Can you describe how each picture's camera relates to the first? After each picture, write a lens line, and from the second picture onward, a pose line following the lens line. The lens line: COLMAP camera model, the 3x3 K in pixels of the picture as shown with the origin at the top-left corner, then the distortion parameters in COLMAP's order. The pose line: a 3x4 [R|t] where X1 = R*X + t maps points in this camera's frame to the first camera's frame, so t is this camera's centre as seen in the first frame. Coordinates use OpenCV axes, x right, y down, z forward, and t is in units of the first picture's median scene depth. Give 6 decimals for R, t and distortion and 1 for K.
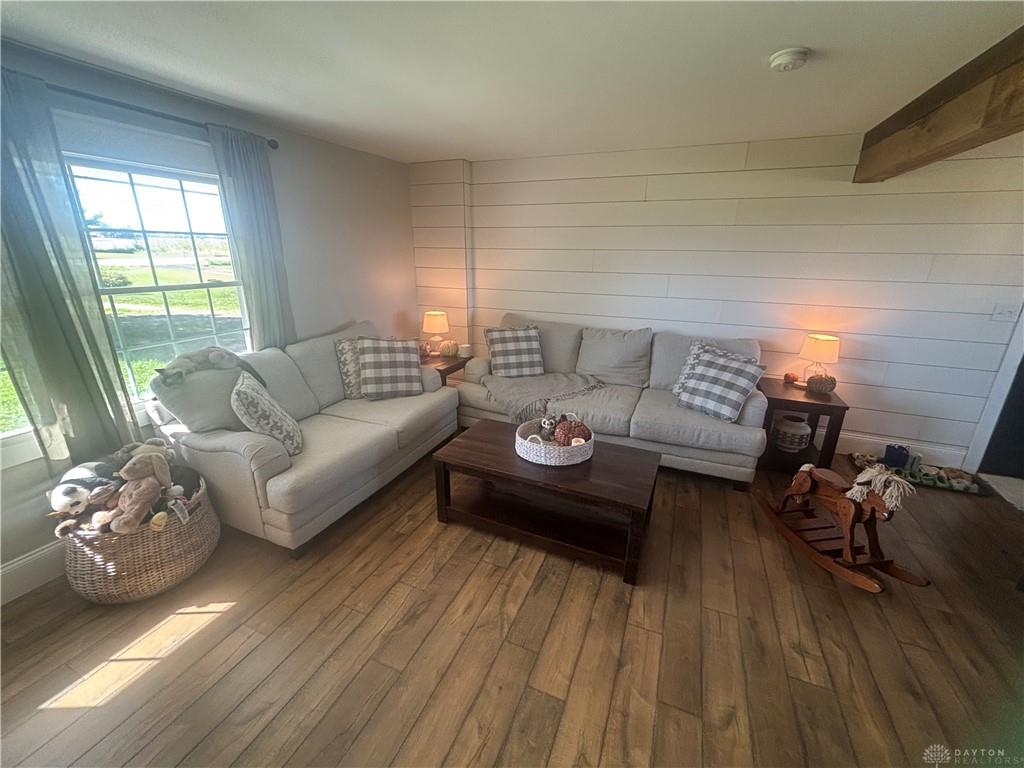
lens RADIAL K [[416.5, 0, 512.0], [0, 416.5, 384.0], [0, 0, 1]] dist [-0.000232, 0.000882]
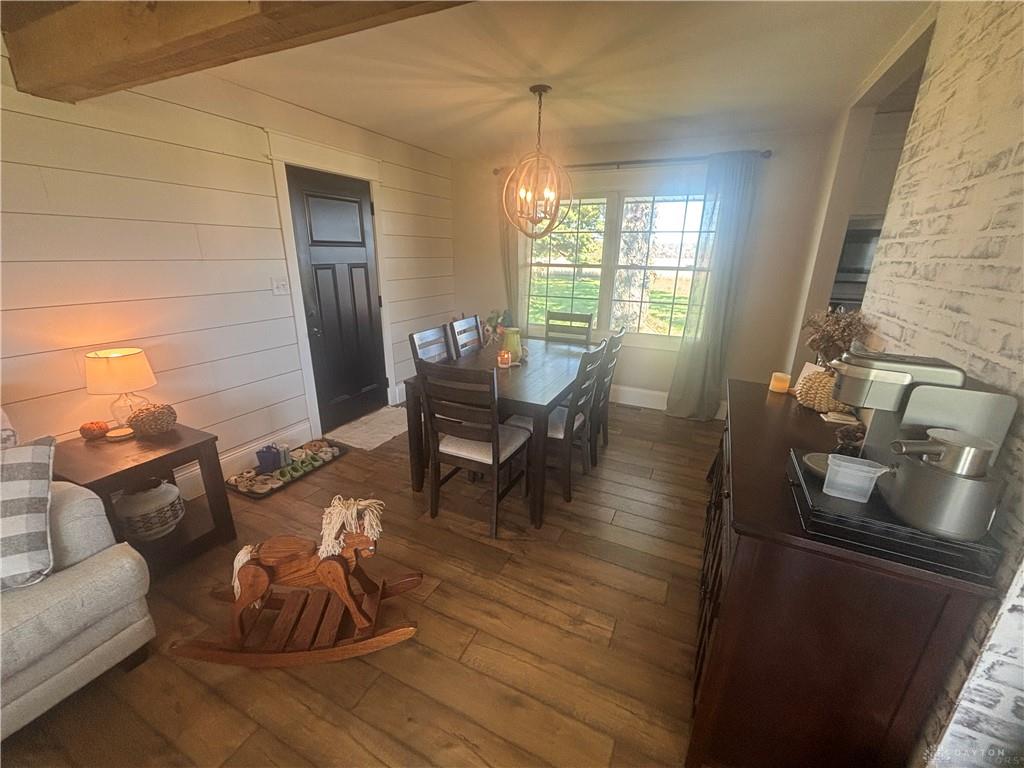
lens RADIAL K [[416.5, 0, 512.0], [0, 416.5, 384.0], [0, 0, 1]] dist [-0.000232, 0.000882]
pose [[0.043537, -0.316671, 0.947536, 0.180772], [0.291766, 0.911118, 0.291094, -0.084338], [-0.955498, 0.263785, 0.132061, 0.391294]]
